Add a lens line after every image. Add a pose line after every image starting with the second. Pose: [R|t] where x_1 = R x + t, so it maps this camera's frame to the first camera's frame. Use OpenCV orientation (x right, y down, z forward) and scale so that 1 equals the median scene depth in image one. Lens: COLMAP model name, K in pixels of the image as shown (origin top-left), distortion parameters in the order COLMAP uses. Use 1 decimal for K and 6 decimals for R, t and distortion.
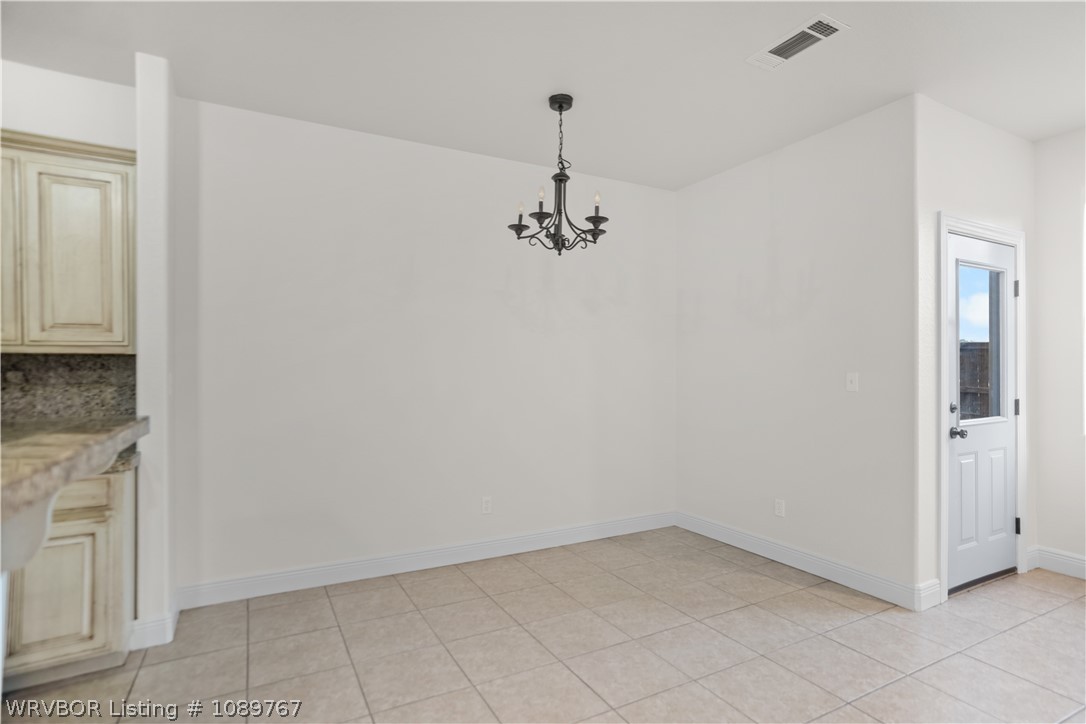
lens RADIAL K [[555.7, 0, 548.1], [0, 555.7, 368.6], [0, 0, 1]] dist [-0.005268, 0.000616]
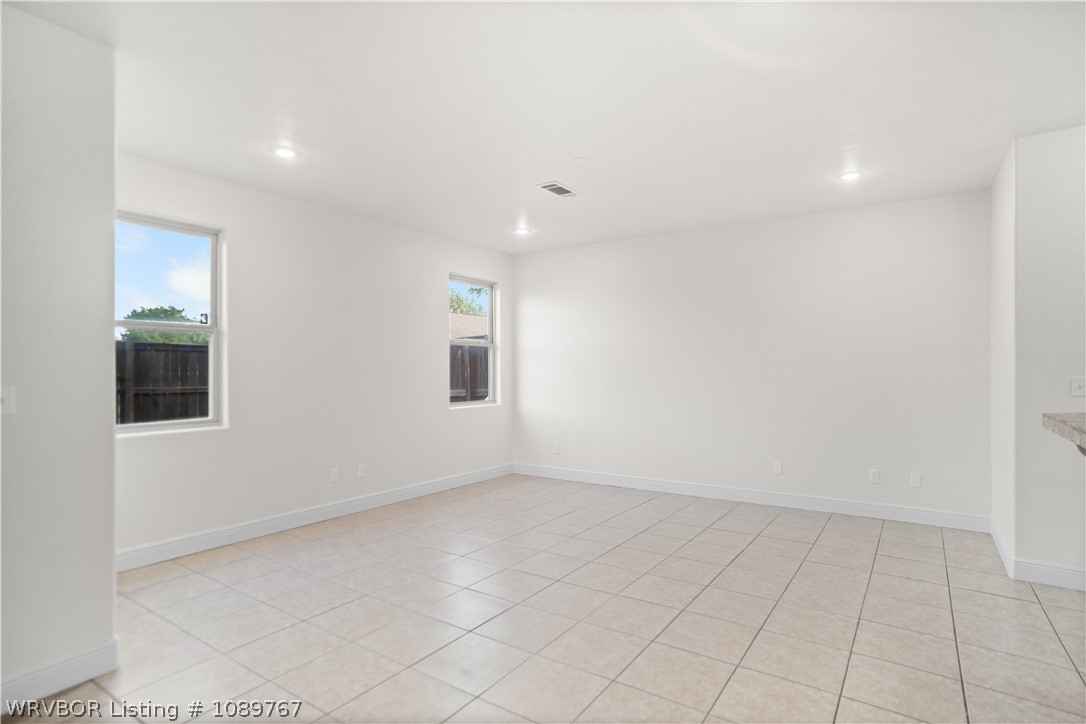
lens RADIAL K [[571.2, 0, 543.0], [0, 571.2, 362.0], [0, 0, 1]] dist [0.002319, 0.000808]
pose [[-0.469484, -0.004514, 0.882929, -0.544330], [0.007995, 0.999924, 0.009363, -0.050412], [-0.882905, 0.011455, -0.469412, 1.058840]]
